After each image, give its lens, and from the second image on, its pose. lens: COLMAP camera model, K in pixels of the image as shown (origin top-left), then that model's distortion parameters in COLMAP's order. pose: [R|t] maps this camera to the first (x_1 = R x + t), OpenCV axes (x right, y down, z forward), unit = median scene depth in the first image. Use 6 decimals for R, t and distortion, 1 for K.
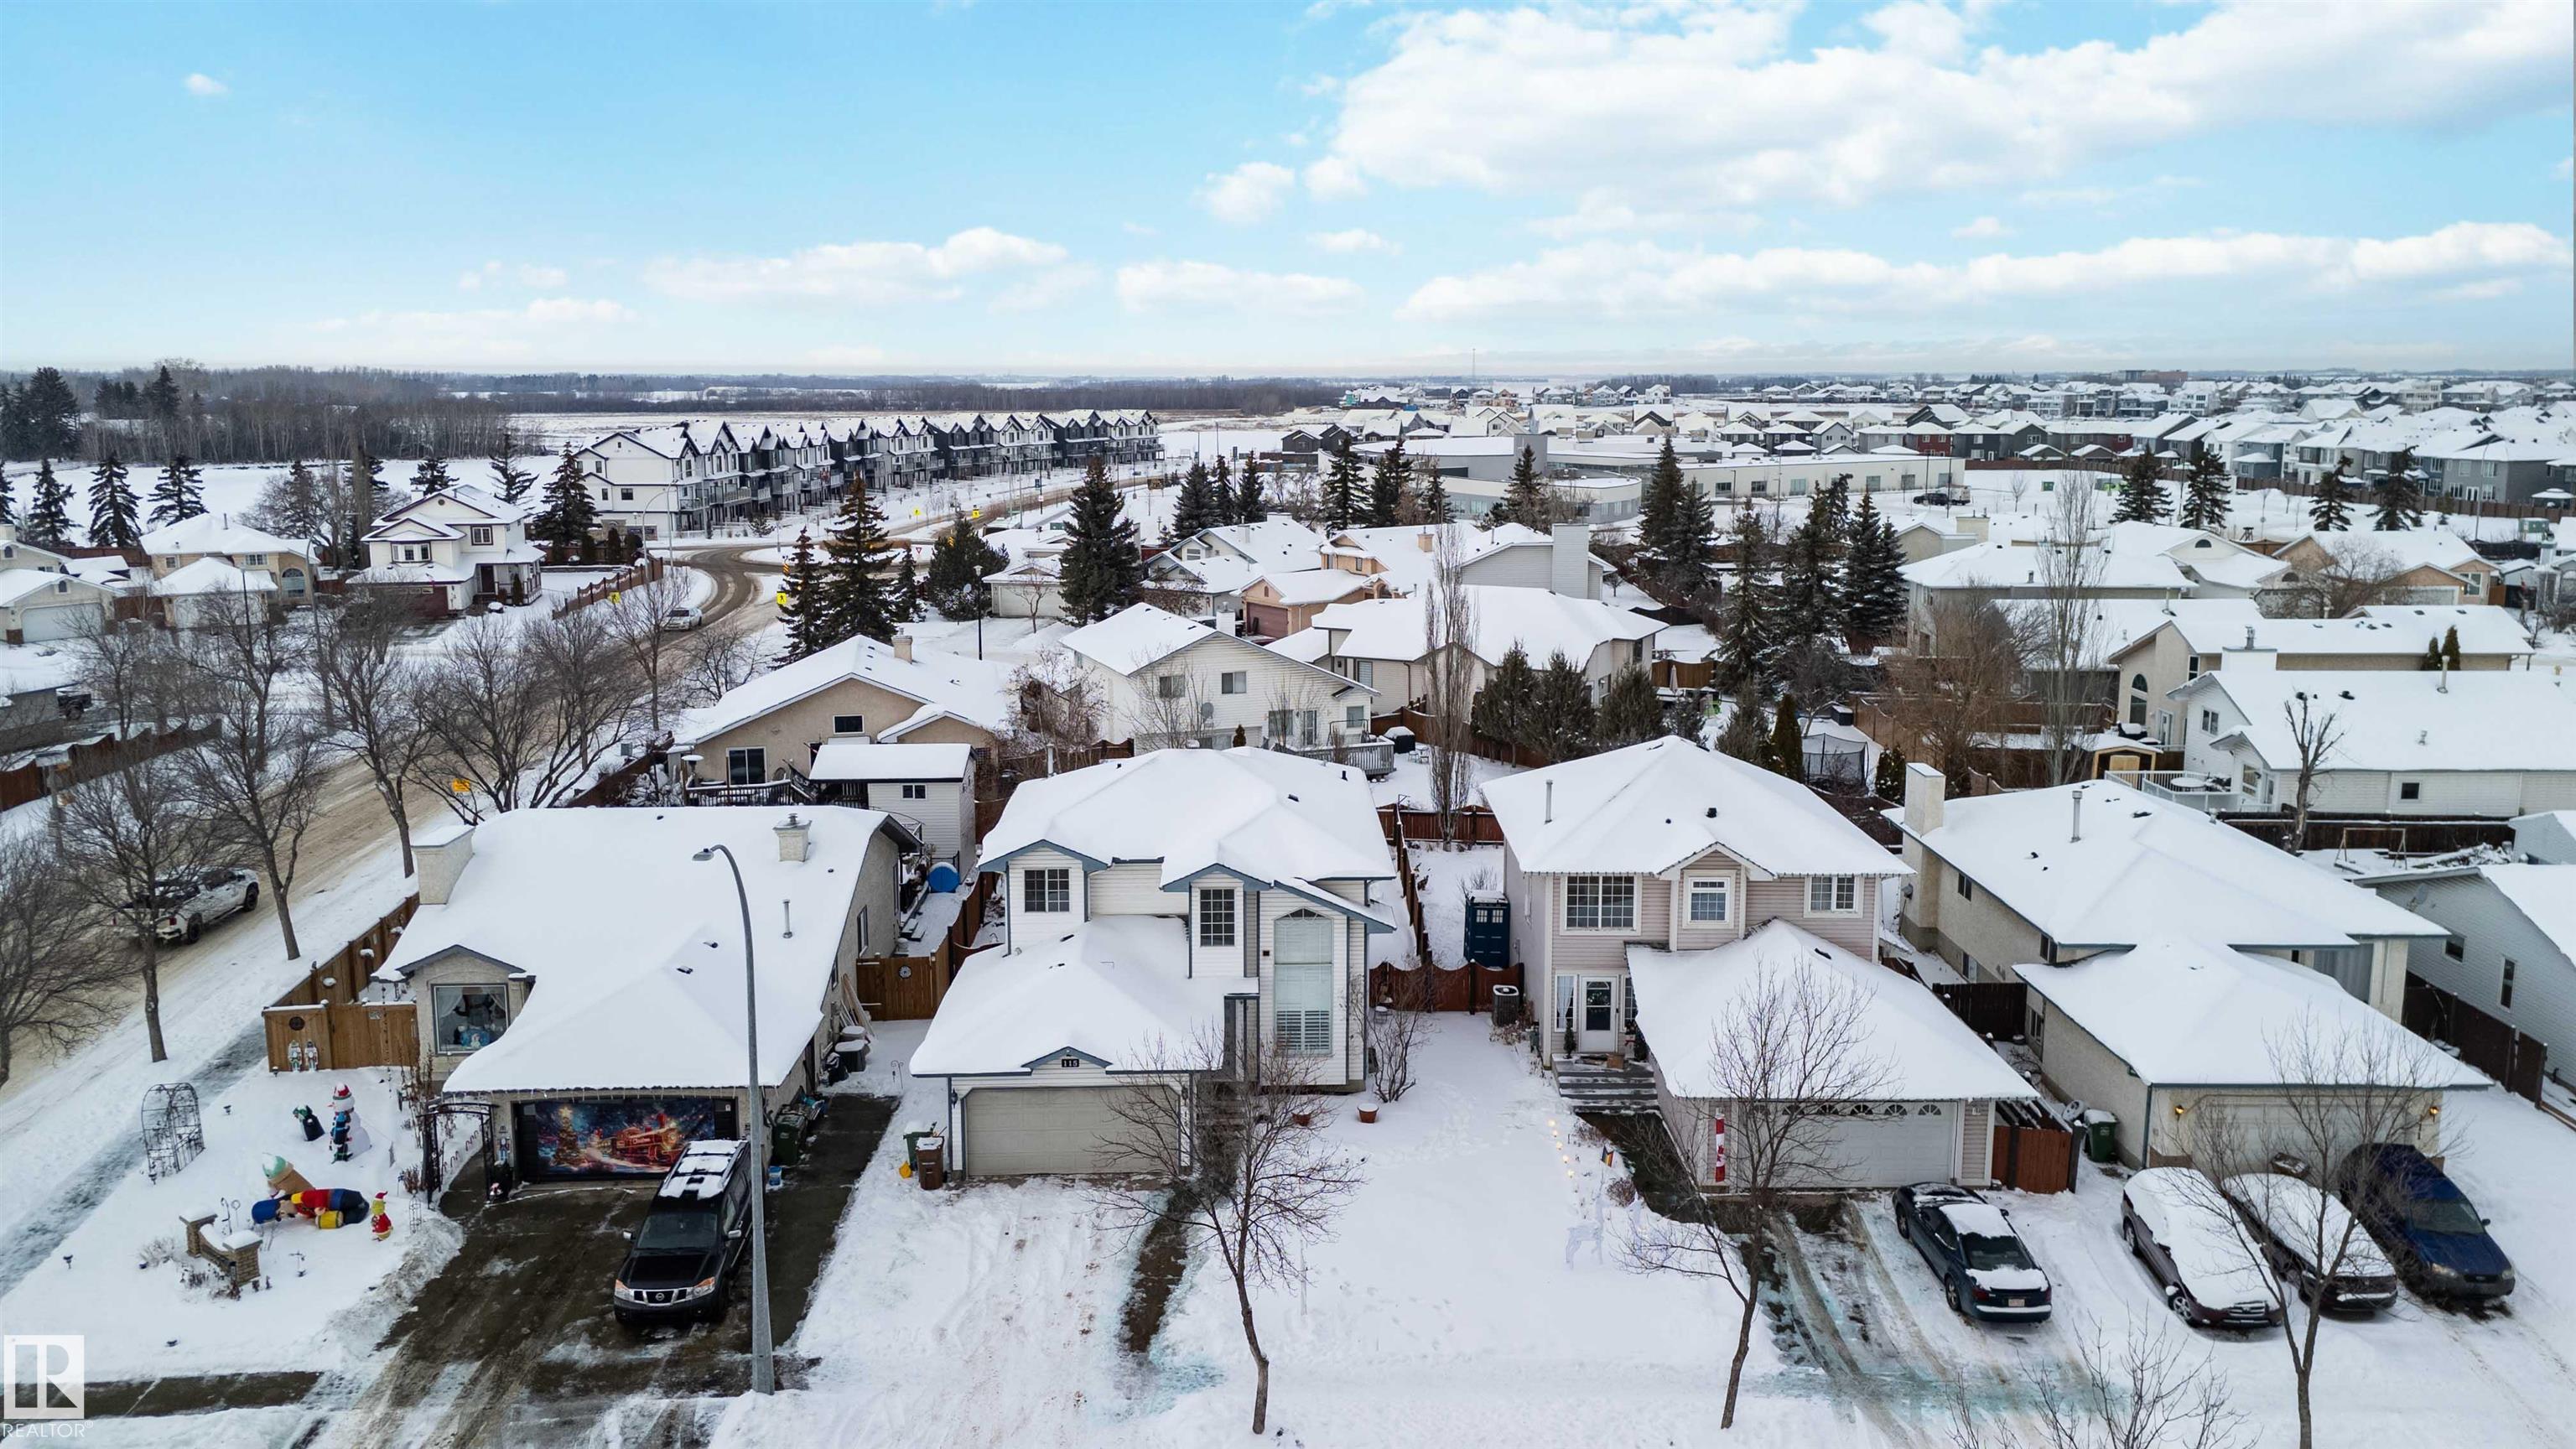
lens RADIAL K [[1861.8, 0, 1313.1], [0, 1861.8, 716.3], [0, 0, 1]] dist [0.060333, -0.046139]
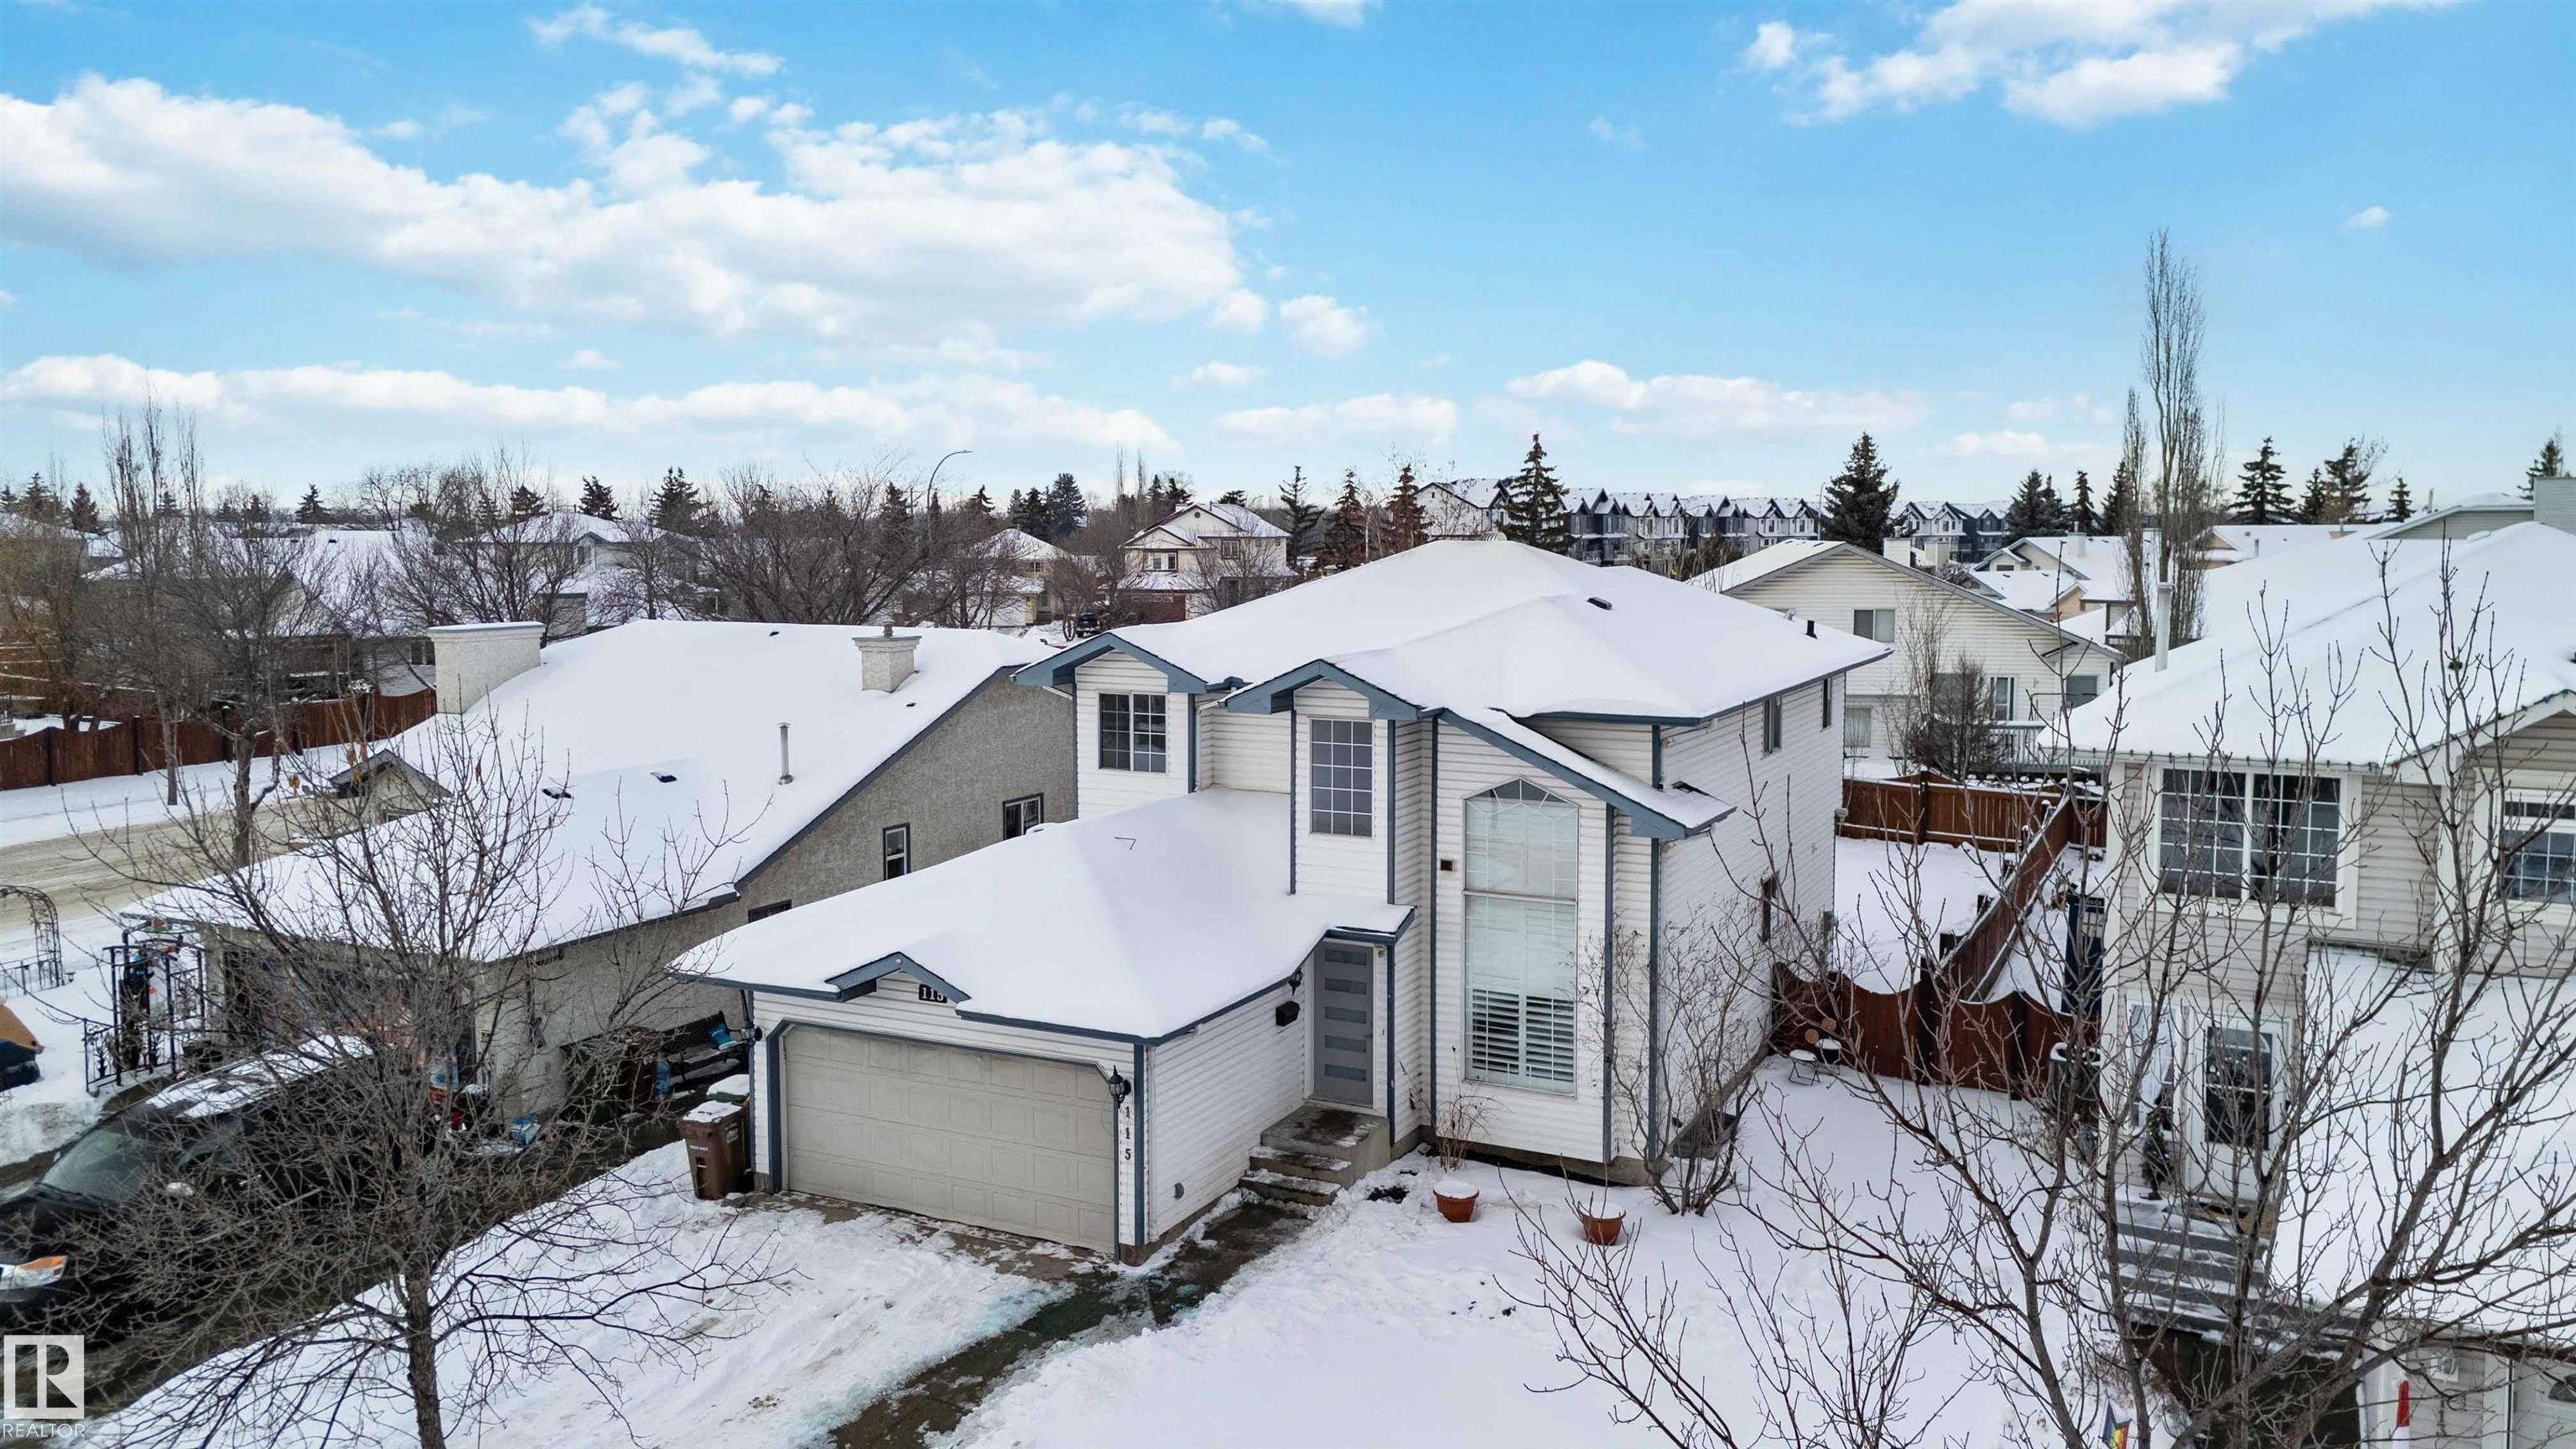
lens RADIAL K [[1861.8, 0, 1288.4], [0, 1861.8, 721.6], [0, 0, 1]] dist [0.060333, -0.046139]
pose [[0.872312, 0.048495, -0.486538, 0.179032], [-0.083159, 0.995287, -0.049891, 0.117552], [0.481825, 0.083981, 0.872234, 0.543636]]
